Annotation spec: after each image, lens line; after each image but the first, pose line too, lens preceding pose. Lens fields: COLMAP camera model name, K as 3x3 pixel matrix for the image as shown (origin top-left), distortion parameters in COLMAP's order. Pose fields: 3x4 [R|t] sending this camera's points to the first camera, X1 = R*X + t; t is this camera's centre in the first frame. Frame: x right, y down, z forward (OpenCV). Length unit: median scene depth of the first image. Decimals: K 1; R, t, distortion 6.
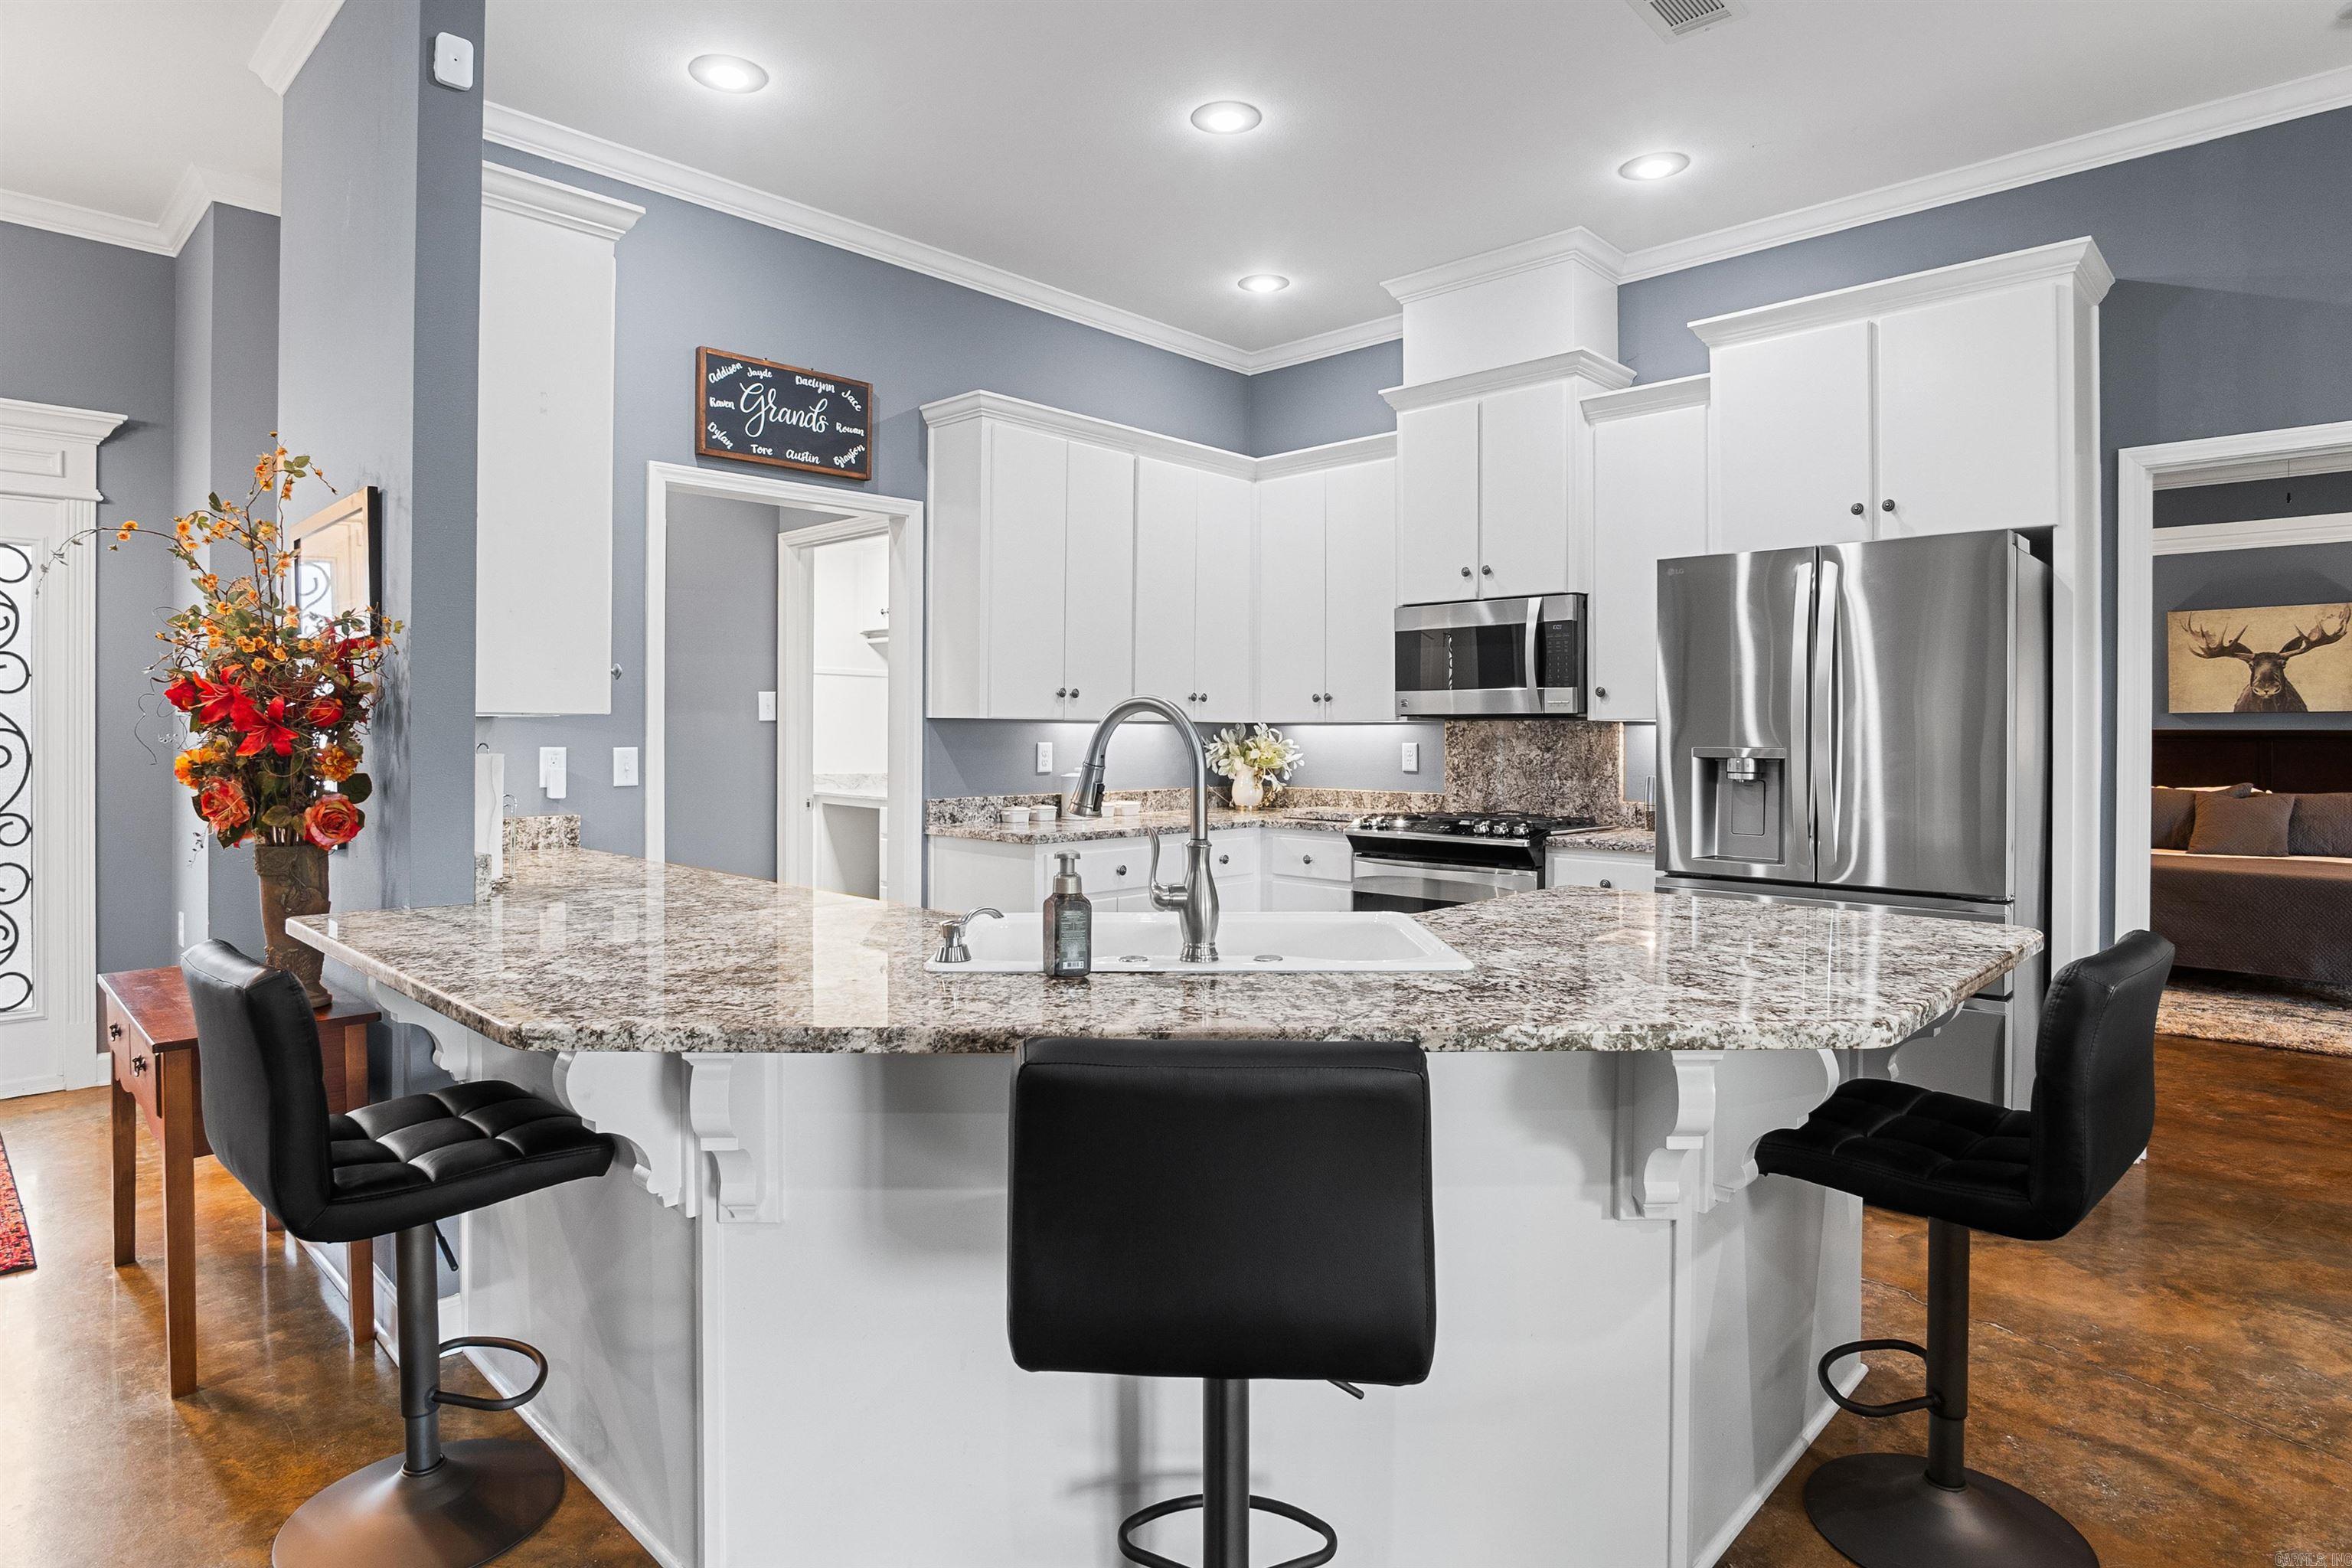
lens RADIAL K [[1266.8, 0, 1185.0], [0, 1266.8, 730.7], [0, 0, 1]] dist [-0.030134, 0.005649]
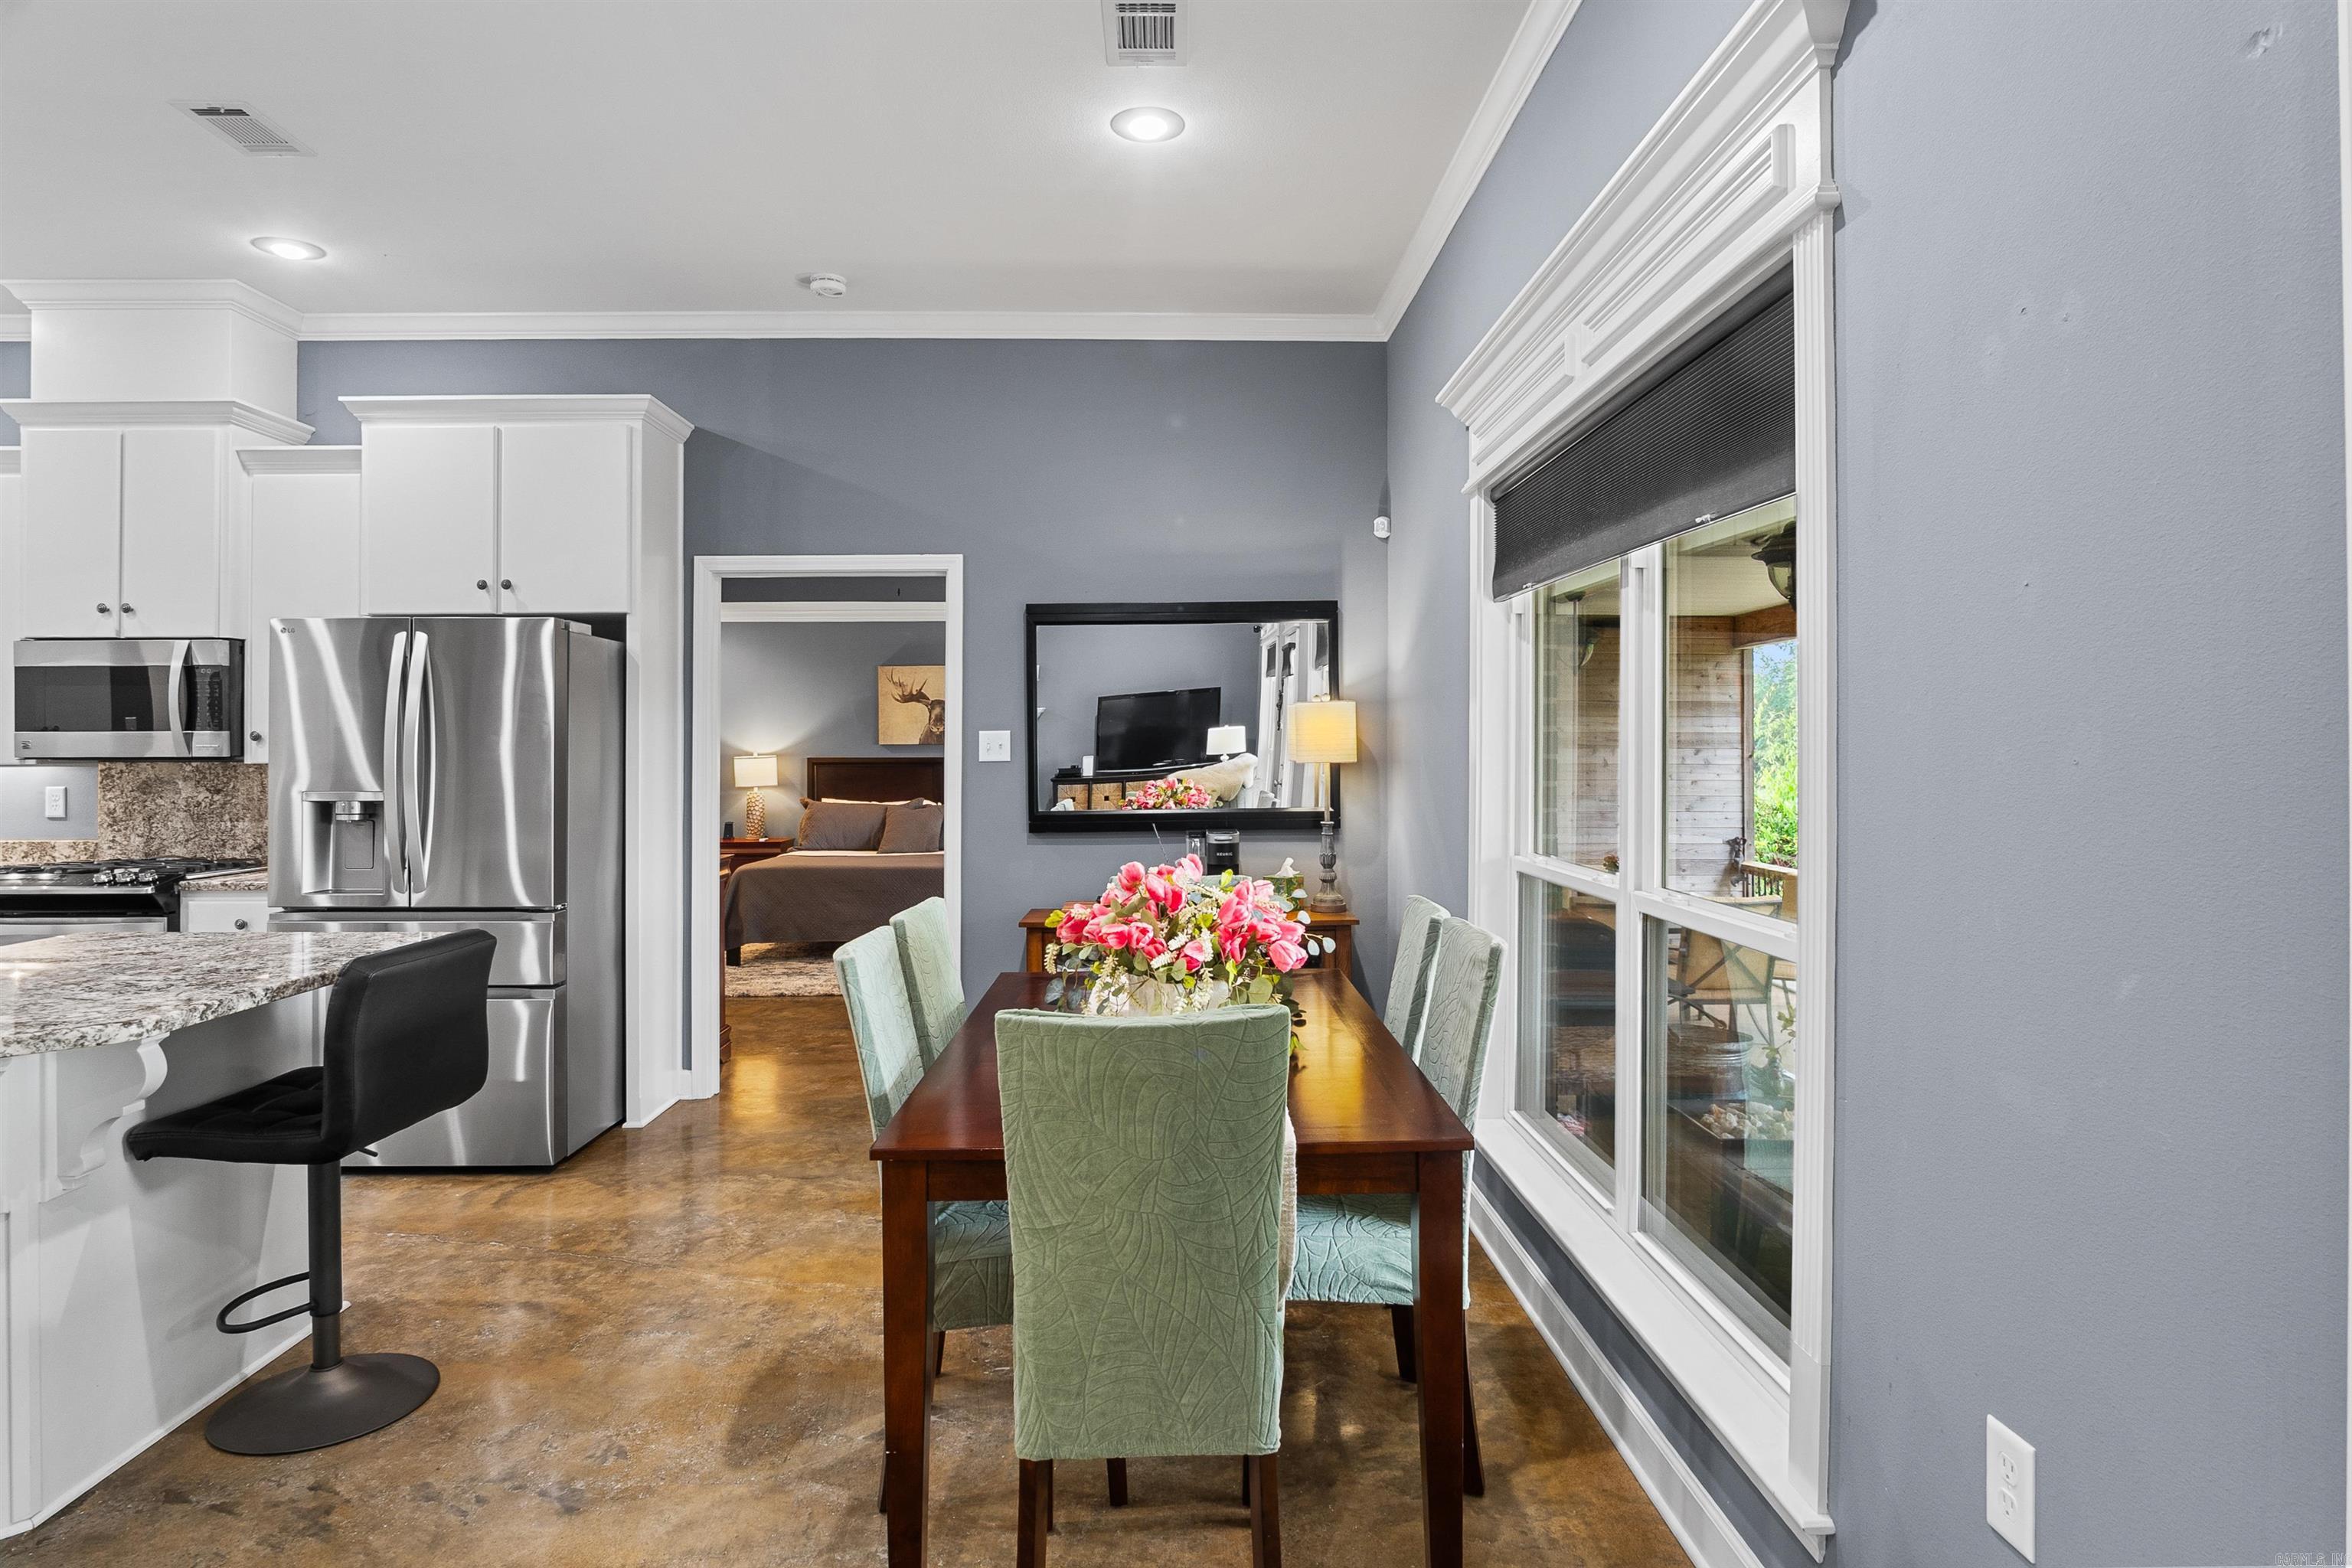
lens RADIAL K [[1266.8, 0, 1189.7], [0, 1266.8, 736.3], [0, 0, 1]] dist [-0.030134, 0.005649]
pose [[0.705256, 0.002006, 0.708950, 0.151553], [0.004508, 0.999963, -0.007314, -0.020525], [-0.708939, 0.008354, 0.705221, -0.266366]]
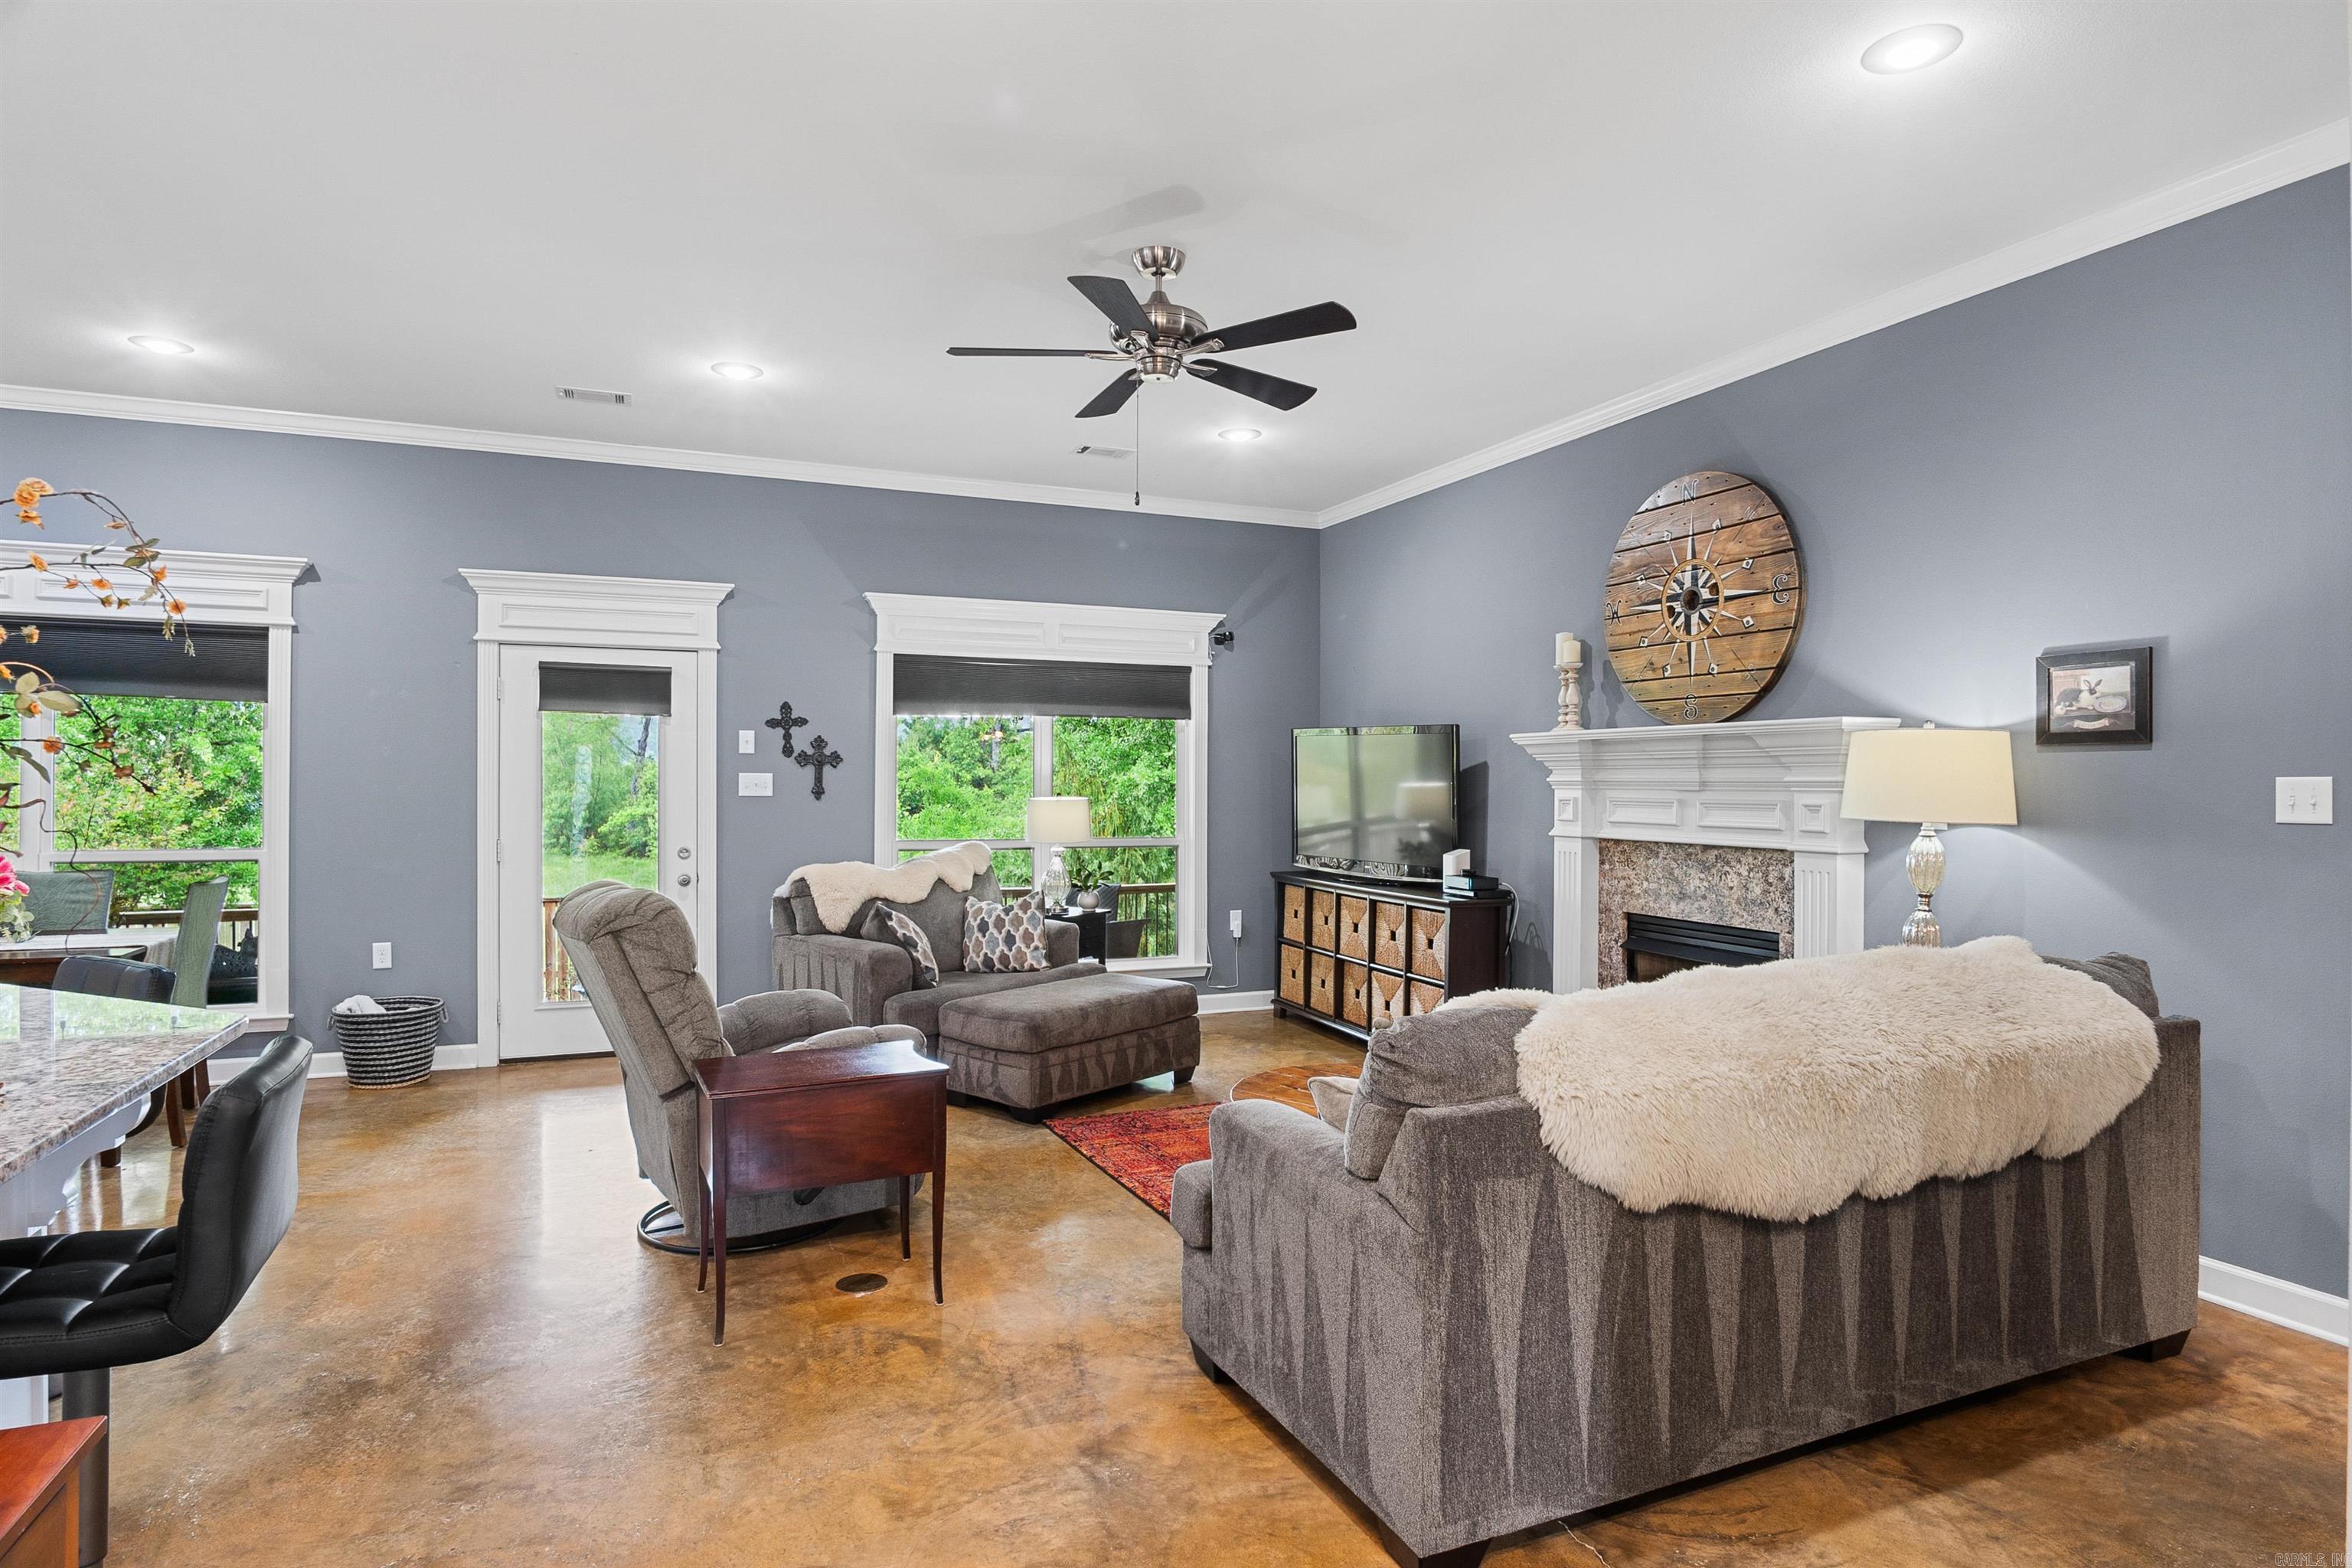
lens RADIAL K [[1266.8, 0, 1214.5], [0, 1266.8, 789.1], [0, 0, 1]] dist [-0.030134, 0.005649]
pose [[-0.926175, -0.011035, 0.376933, -0.834398], [-0.010574, 0.999939, 0.003290, -0.030478], [-0.376946, -0.000939, -0.926235, 0.725636]]
